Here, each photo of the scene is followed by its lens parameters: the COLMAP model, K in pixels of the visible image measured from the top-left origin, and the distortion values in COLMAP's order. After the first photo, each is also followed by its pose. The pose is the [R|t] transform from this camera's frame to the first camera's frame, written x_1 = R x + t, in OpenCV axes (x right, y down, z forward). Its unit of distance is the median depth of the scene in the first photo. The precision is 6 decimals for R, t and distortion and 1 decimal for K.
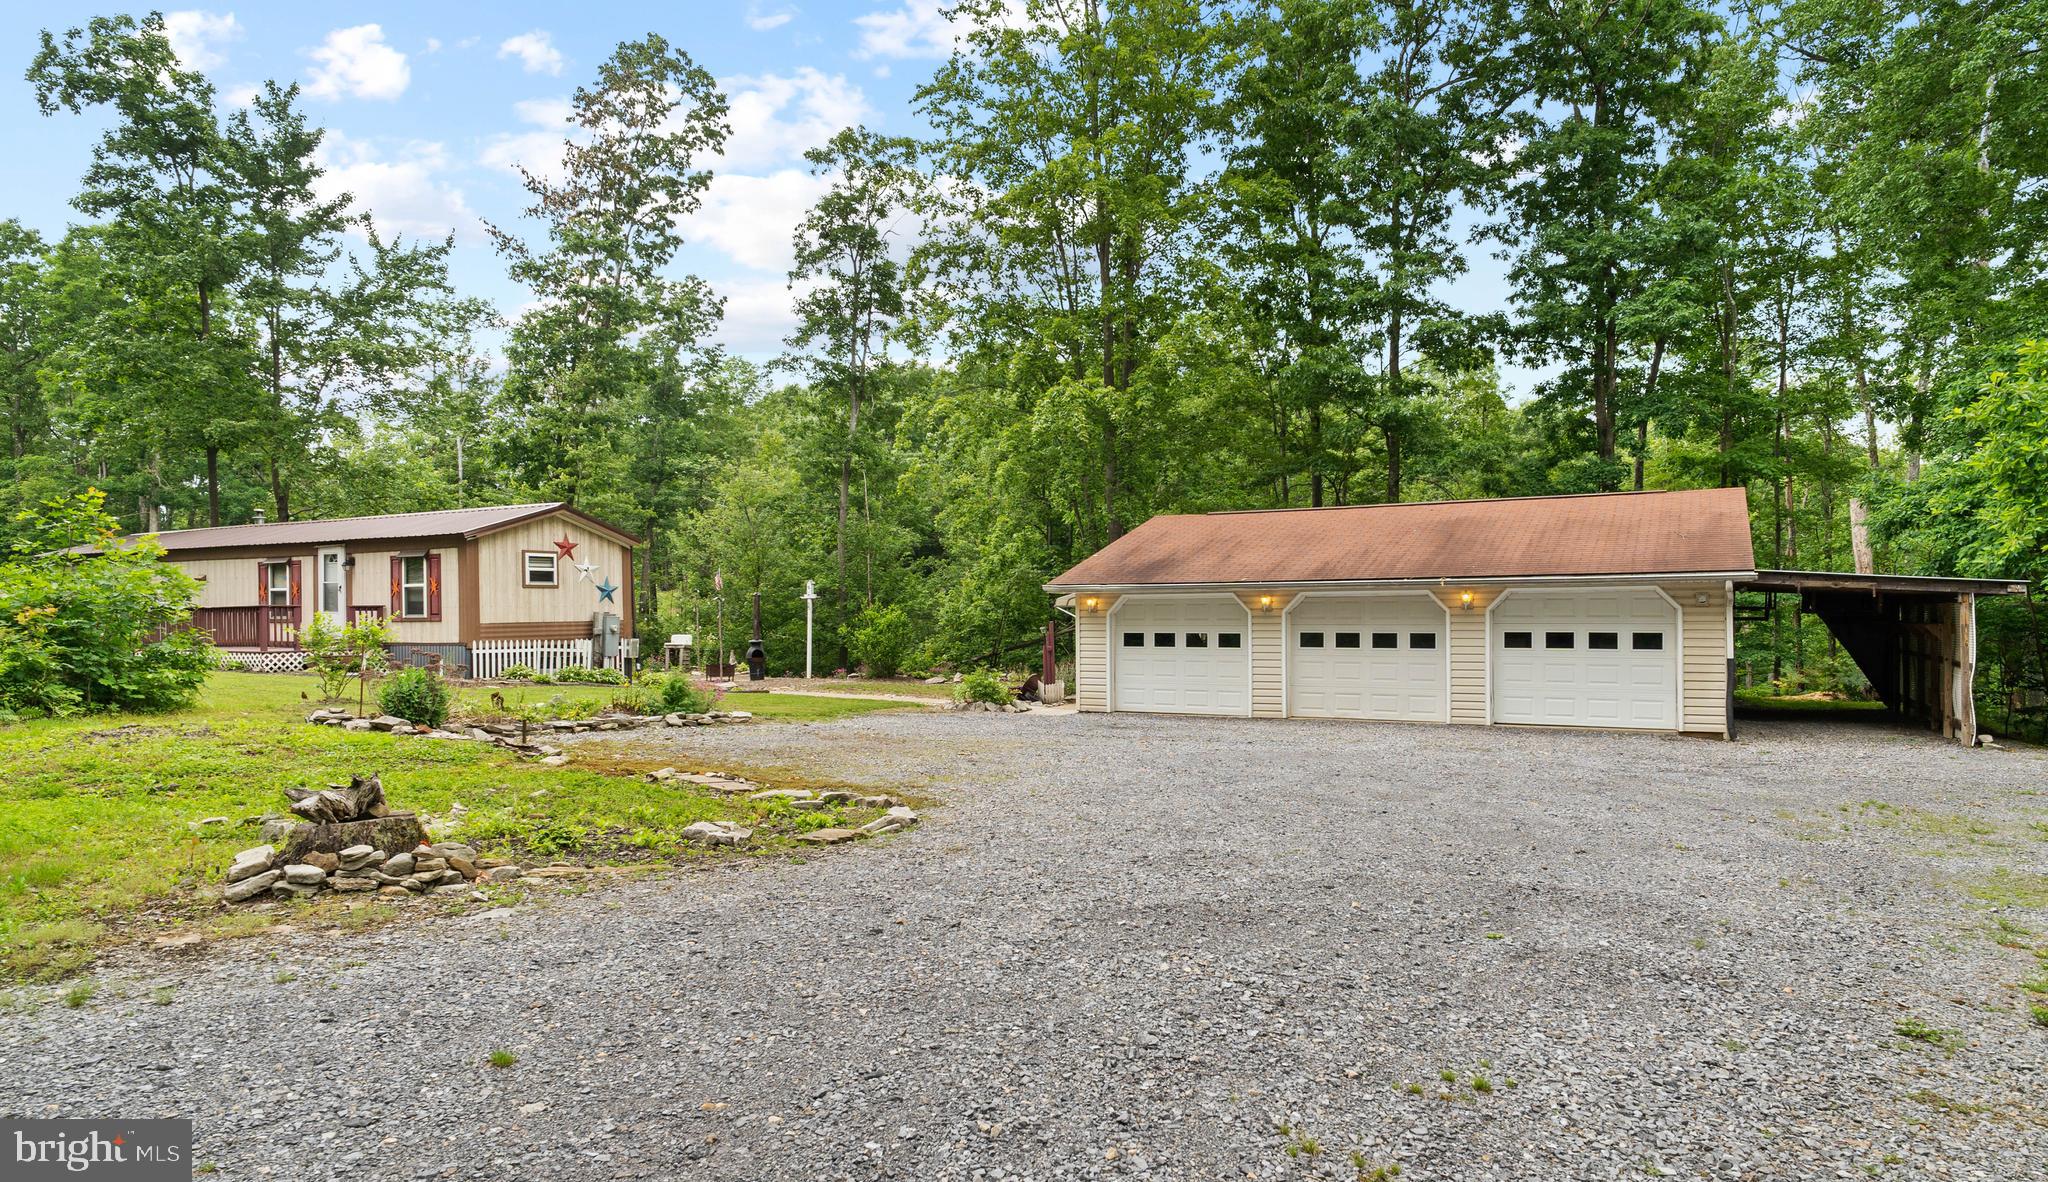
lens RADIAL K [[1205.1, 0, 1089.0], [0, 1205.1, 591.0], [0, 0, 1]] dist [-0.002296, -0.000493]
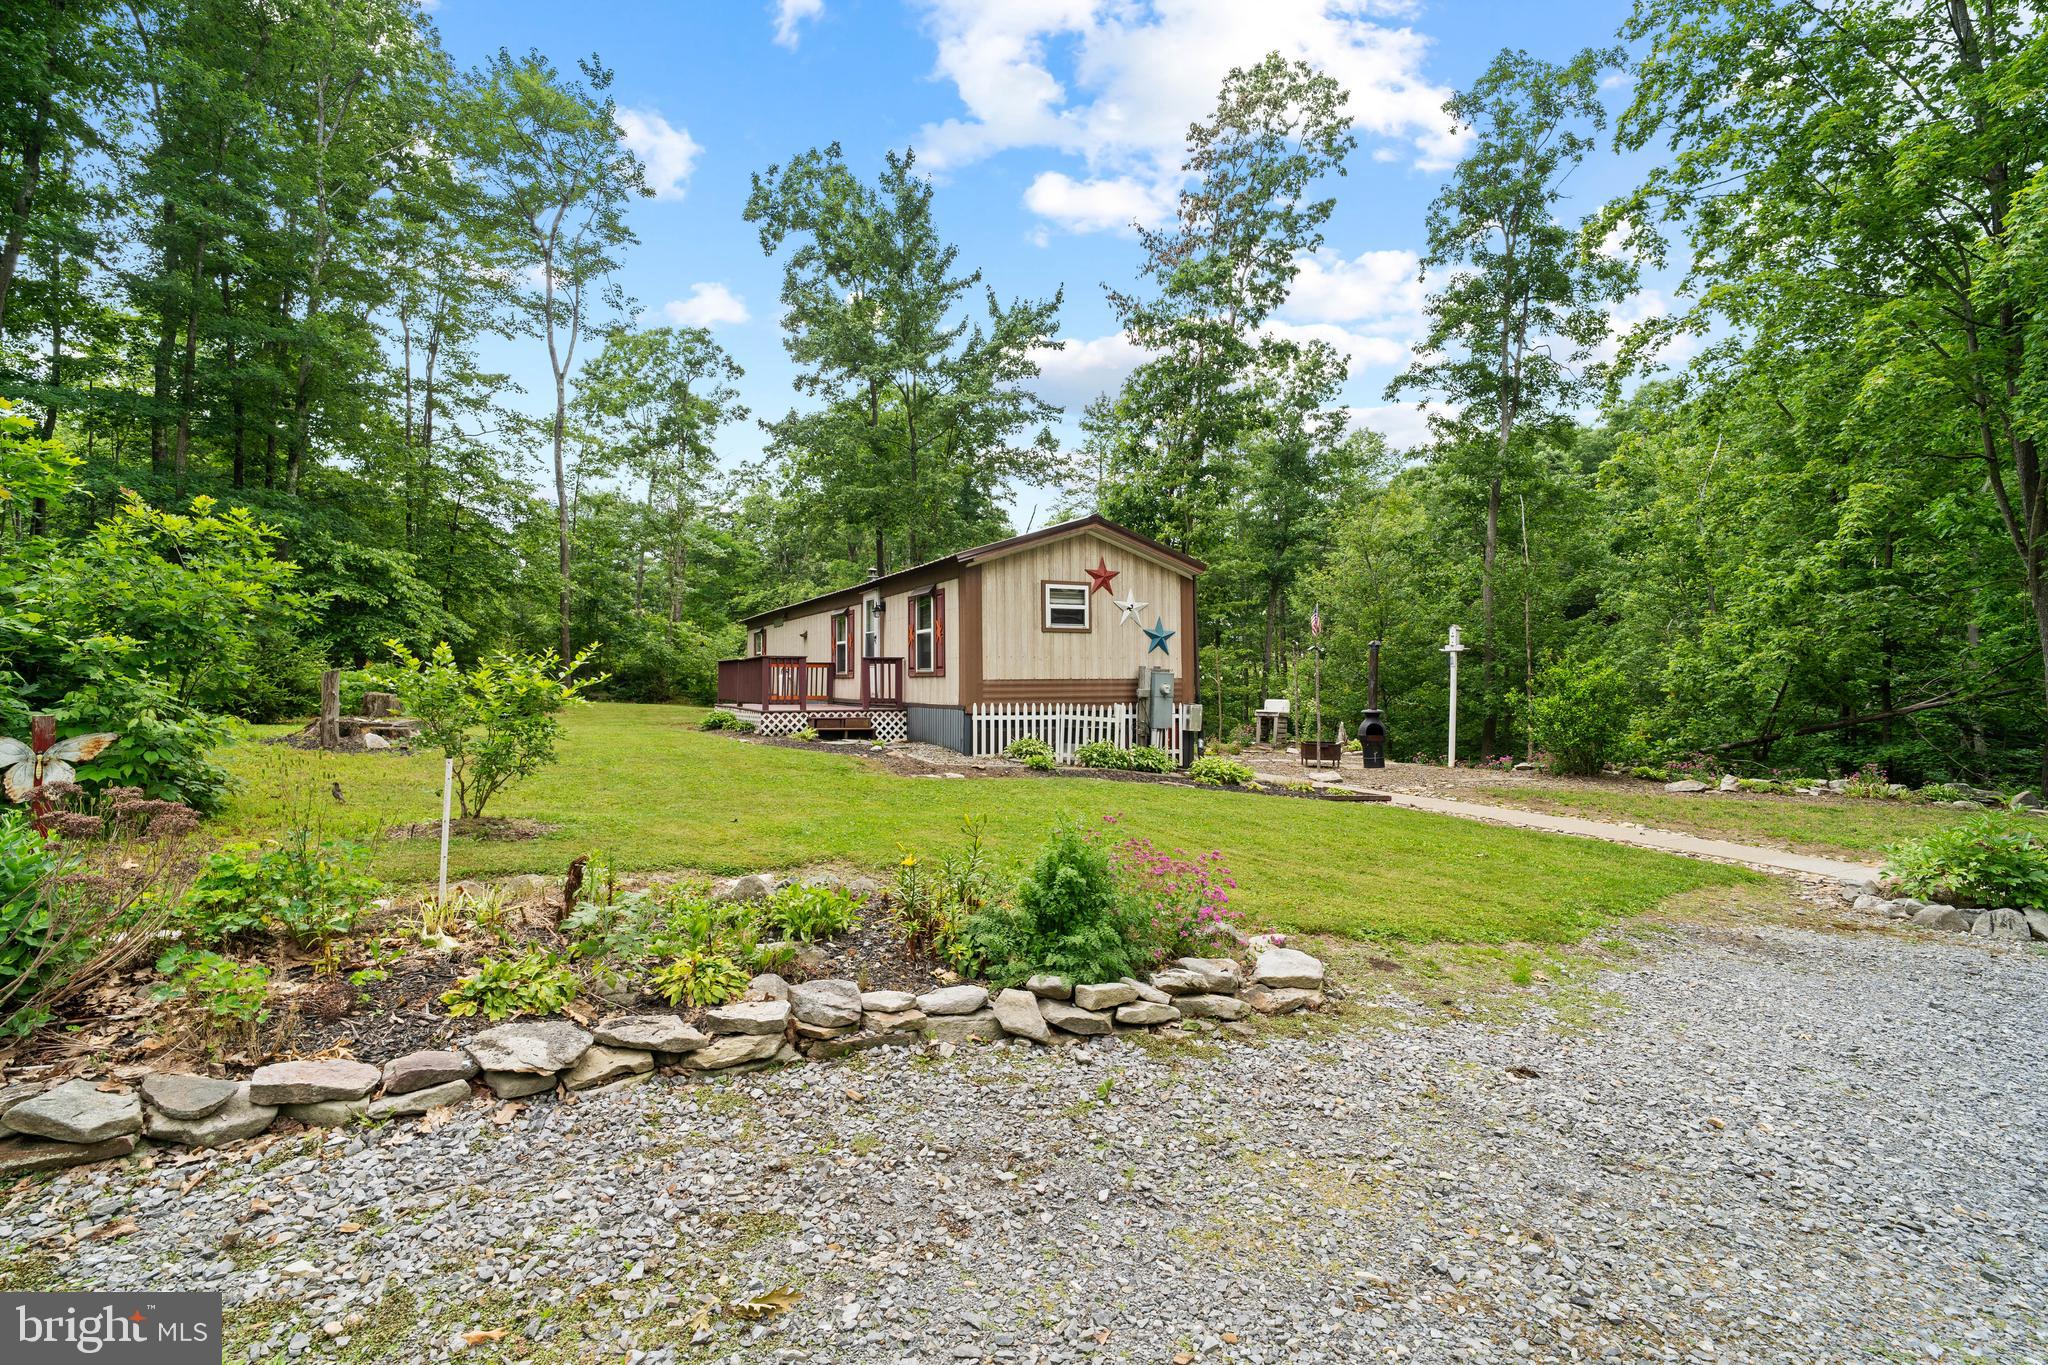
lens RADIAL K [[956.7, 0, 1024.0], [0, 956.7, 682.5], [0, 0, 1]] dist [-0.000655, -0.000254]
pose [[0.807949, 0.008282, -0.589195, -0.106942], [0.002869, 0.999834, 0.017988, 0.013716], [0.589246, -0.016224, 0.807791, 0.409330]]
